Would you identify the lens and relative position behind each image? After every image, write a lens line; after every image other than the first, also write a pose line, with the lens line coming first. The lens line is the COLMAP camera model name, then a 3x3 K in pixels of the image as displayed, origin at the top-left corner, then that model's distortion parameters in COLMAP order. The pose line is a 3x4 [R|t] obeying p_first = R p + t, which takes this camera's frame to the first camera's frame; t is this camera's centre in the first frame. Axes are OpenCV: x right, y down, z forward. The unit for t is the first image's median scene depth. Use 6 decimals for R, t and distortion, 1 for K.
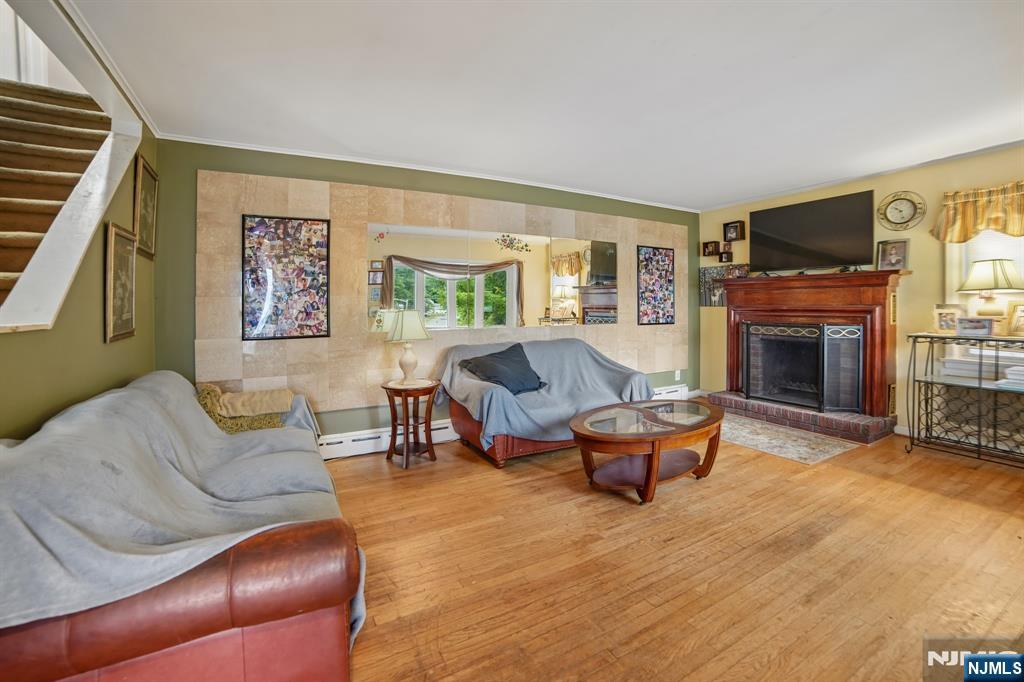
lens RADIAL K [[432.7, 0, 507.1], [0, 432.7, 314.8], [0, 0, 1]] dist [-0.106481, 0.034138]
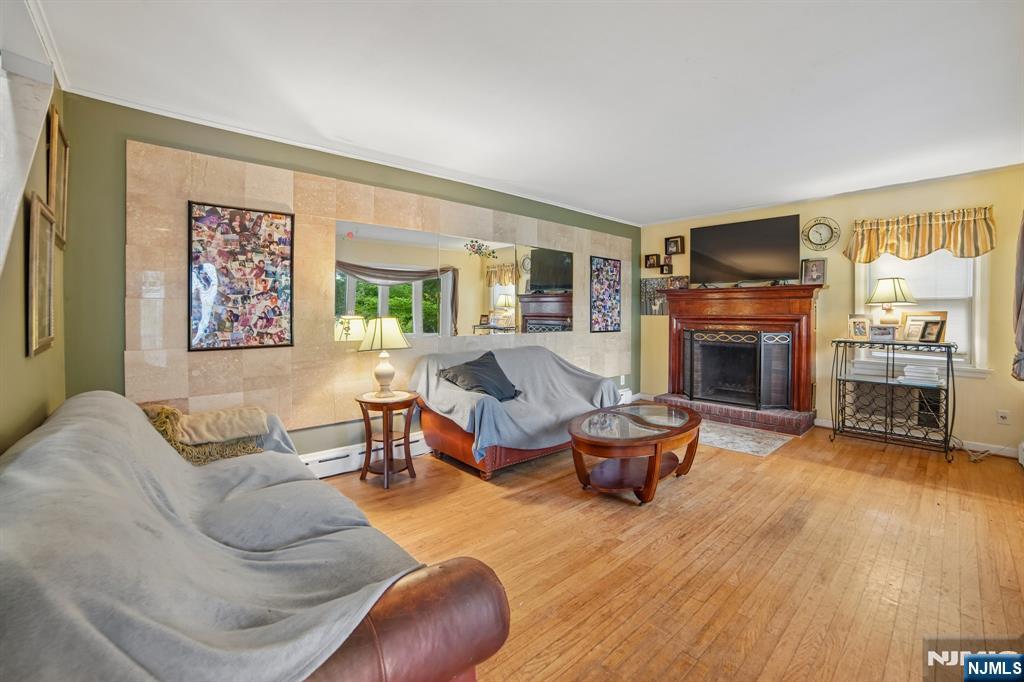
lens RADIAL K [[429.5, 0, 510.1], [0, 429.5, 321.9], [0, 0, 1]] dist [-0.096411, 0.035535]
pose [[0.974820, 0.003538, 0.222965, -0.174945], [-0.003055, 0.999992, -0.002512, 0.002128], [-0.222972, 0.001767, 0.974823, 0.048464]]
